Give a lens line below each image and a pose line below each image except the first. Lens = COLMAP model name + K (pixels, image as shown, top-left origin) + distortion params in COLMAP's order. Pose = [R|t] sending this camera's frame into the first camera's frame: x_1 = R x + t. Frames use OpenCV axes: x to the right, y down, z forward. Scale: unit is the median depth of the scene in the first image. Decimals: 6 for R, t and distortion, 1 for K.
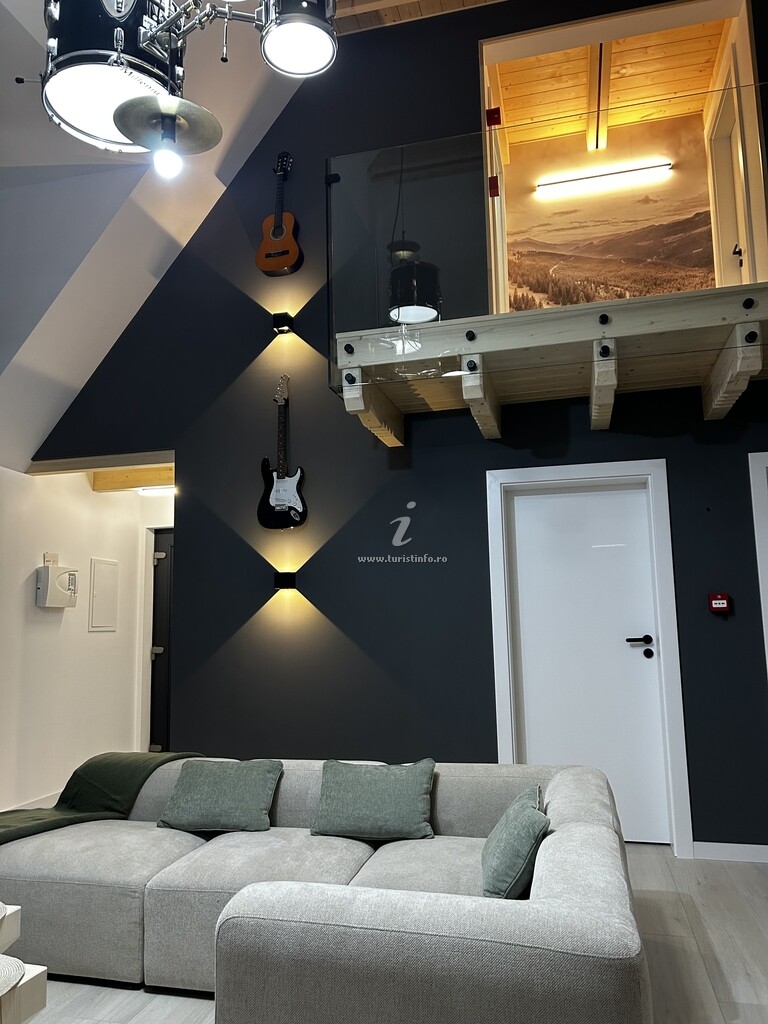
lens RADIAL K [[781.1, 0, 381.2], [0, 781.1, 511.7], [0, 0, 1]] dist [0.044566, -0.032977]
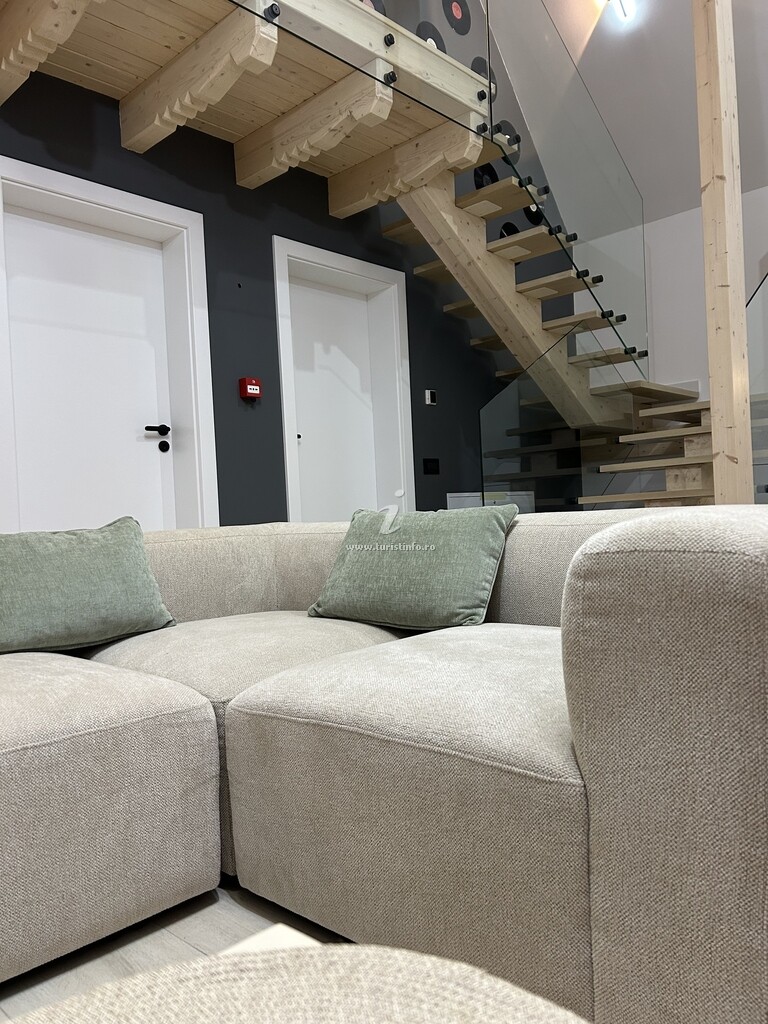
lens RADIAL K [[781.1, 0, 382.4], [0, 781.1, 511.4], [0, 0, 1]] dist [0.044566, -0.032977]
pose [[0.508072, 0.003612, 0.861307, -0.277599], [-0.089915, 0.994750, 0.048868, 0.199973], [-0.856608, -0.102273, 0.505730, 0.395717]]
